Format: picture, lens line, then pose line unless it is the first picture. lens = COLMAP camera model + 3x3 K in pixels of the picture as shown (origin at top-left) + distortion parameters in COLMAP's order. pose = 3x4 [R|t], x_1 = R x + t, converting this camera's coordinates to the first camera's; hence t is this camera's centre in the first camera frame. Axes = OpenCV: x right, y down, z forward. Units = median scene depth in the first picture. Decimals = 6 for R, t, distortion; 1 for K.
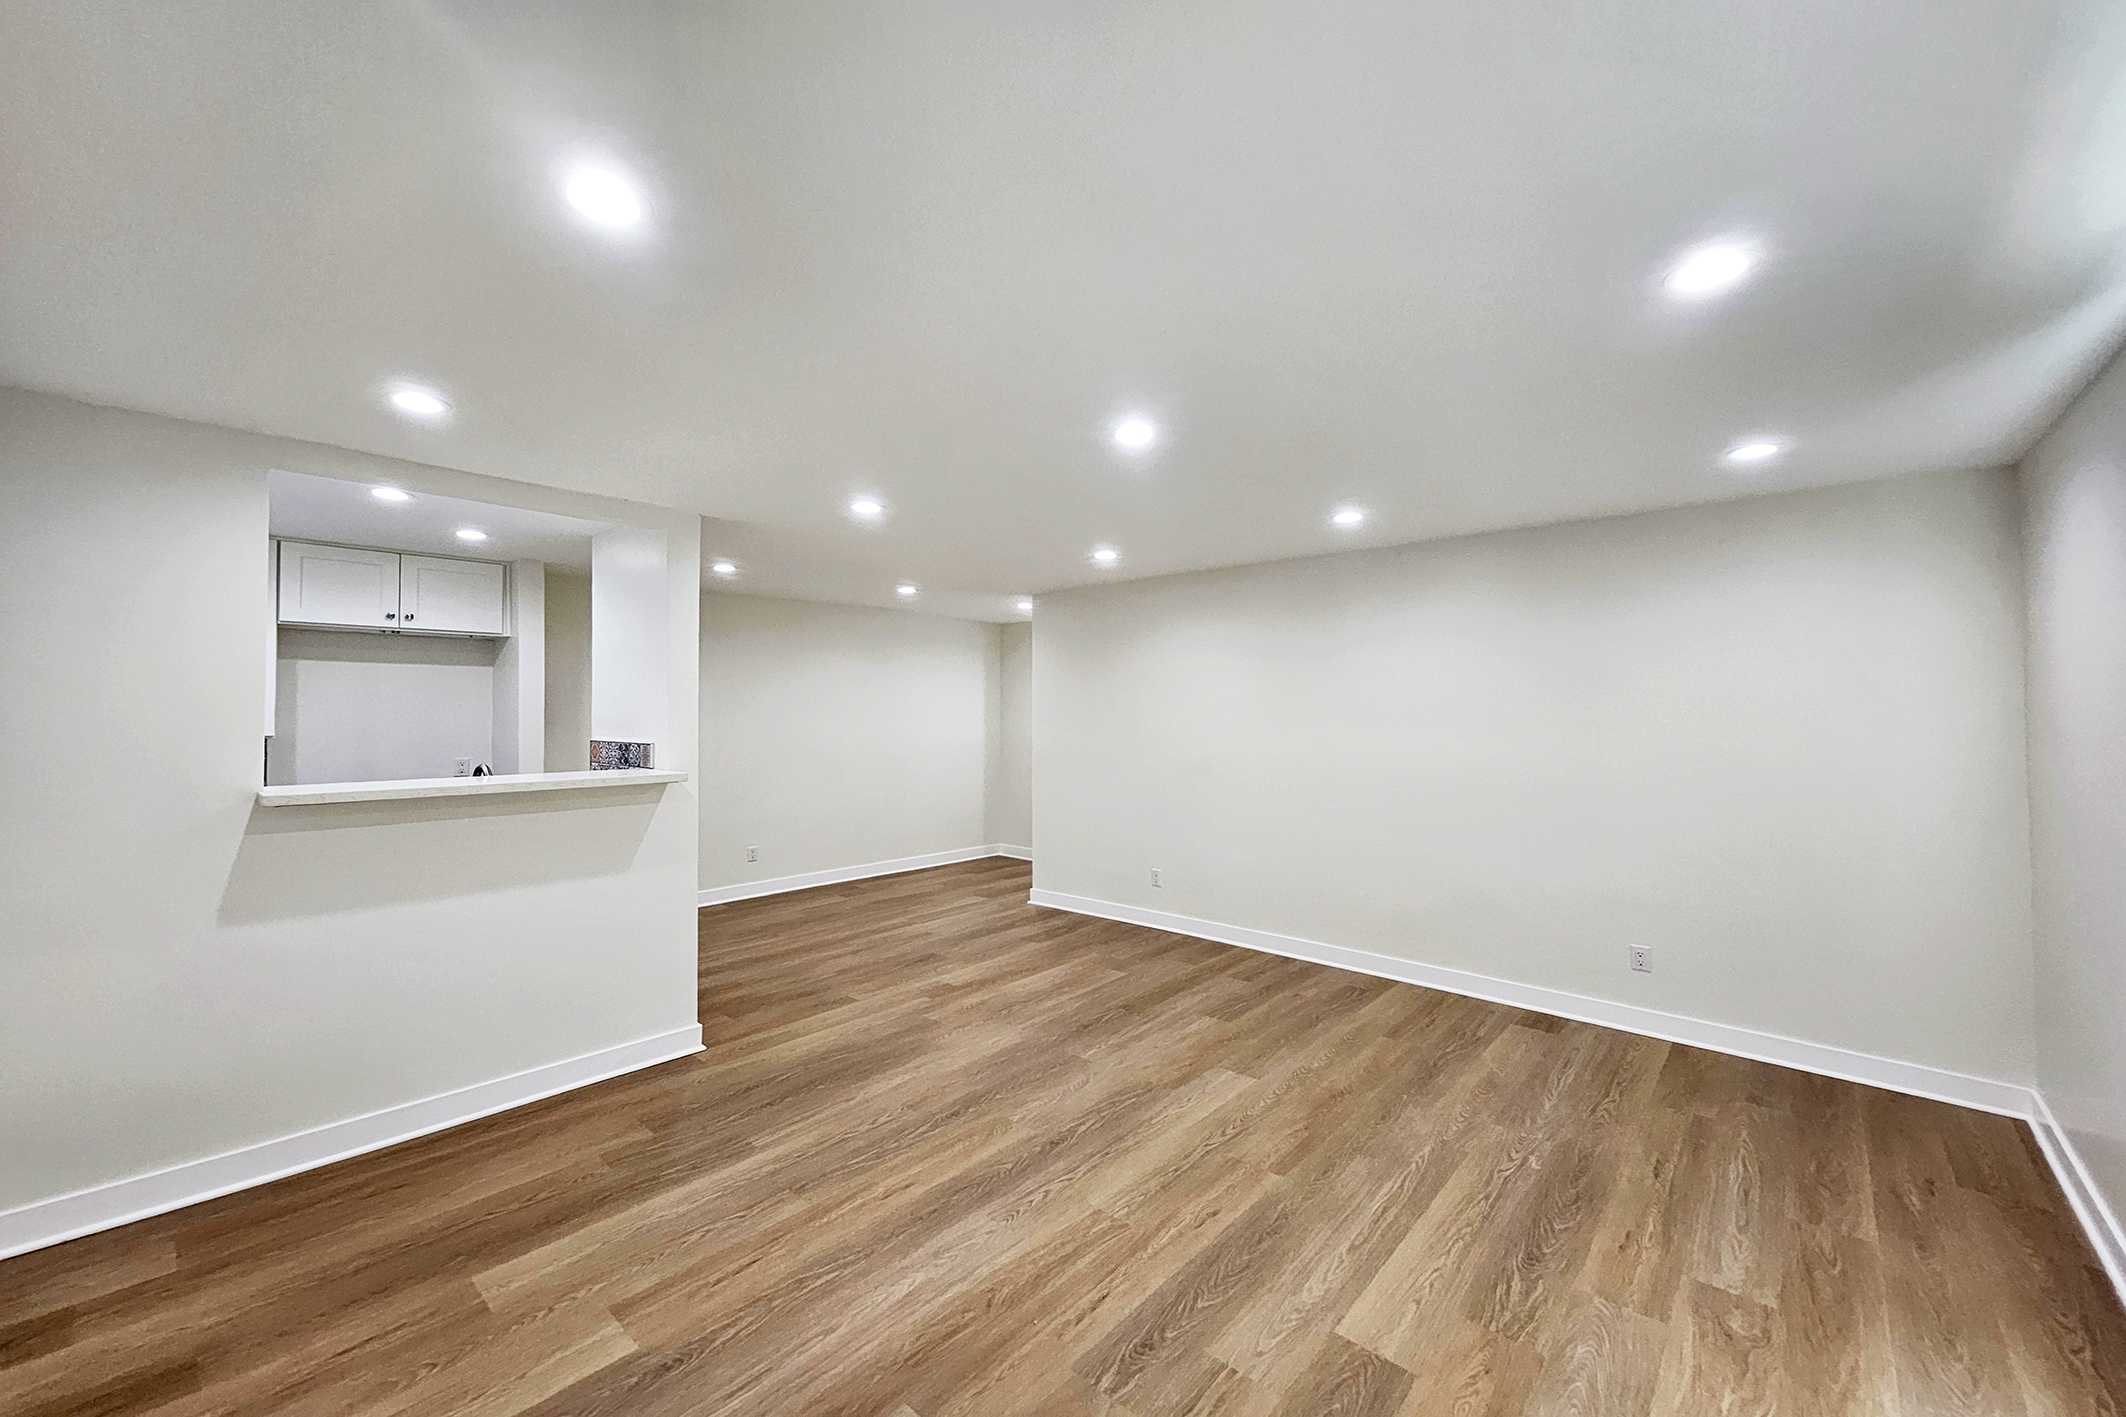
lens RADIAL K [[835.4, 0, 1047.0], [0, 835.4, 705.2], [0, 0, 1]] dist [0.006956, -0.003790]
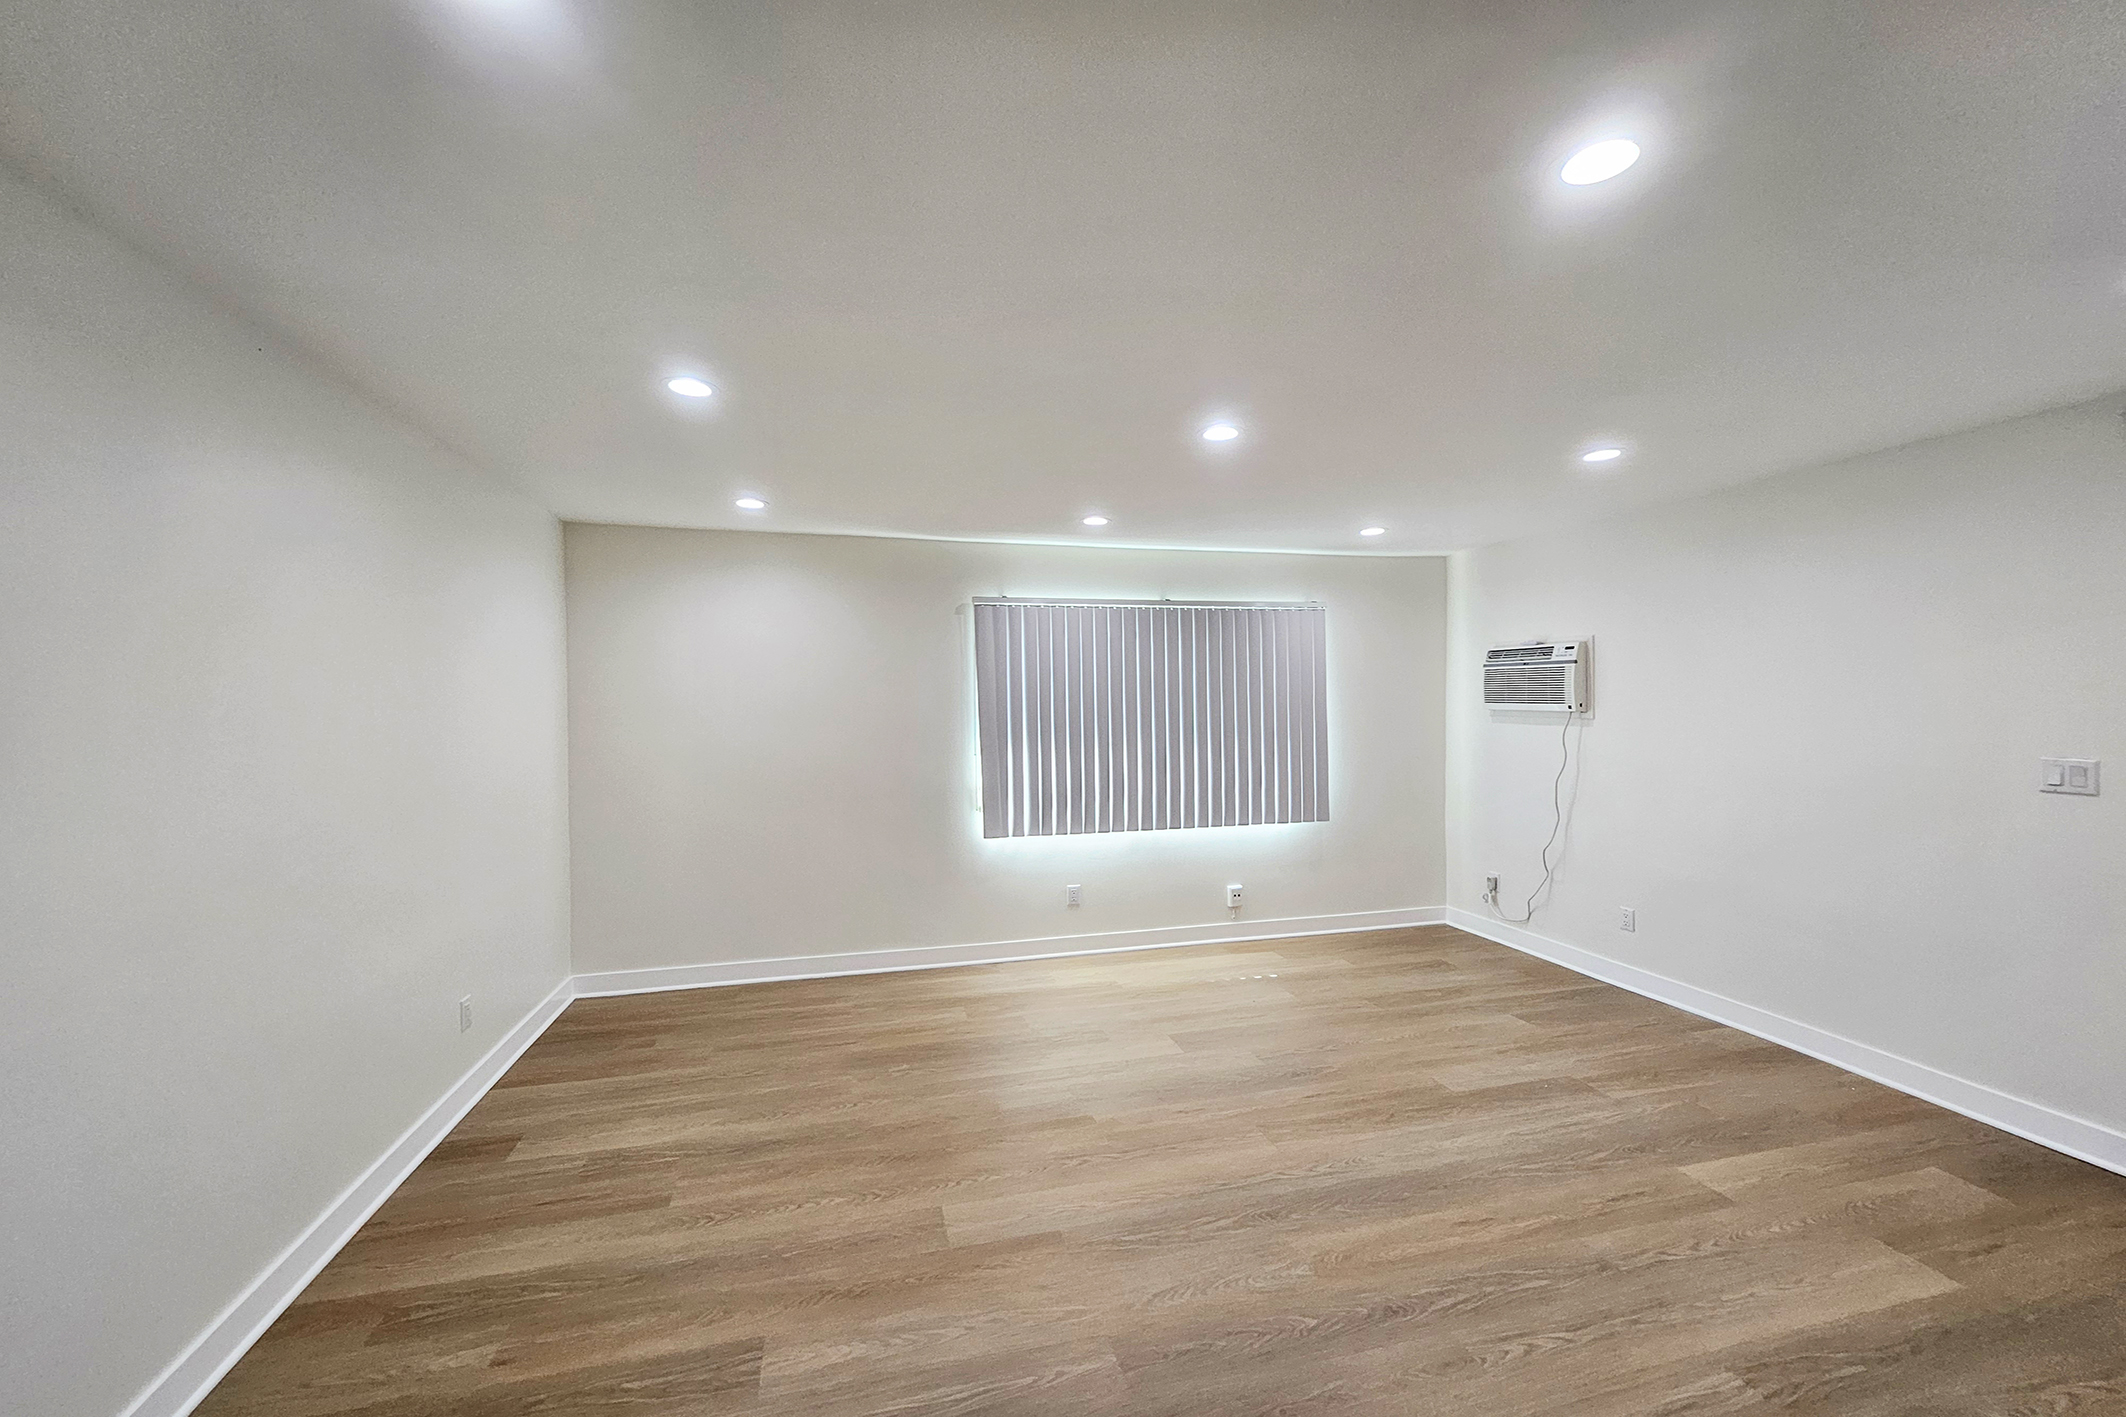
lens RADIAL K [[835.4, 0, 1052.9], [0, 835.4, 705.6], [0, 0, 1]] dist [0.006956, -0.003790]
pose [[-0.836213, 0.002168, 0.548401, -0.208127], [0.006866, 0.999955, 0.006516, 0.007555], [-0.548362, 0.009214, -0.836190, 1.412428]]
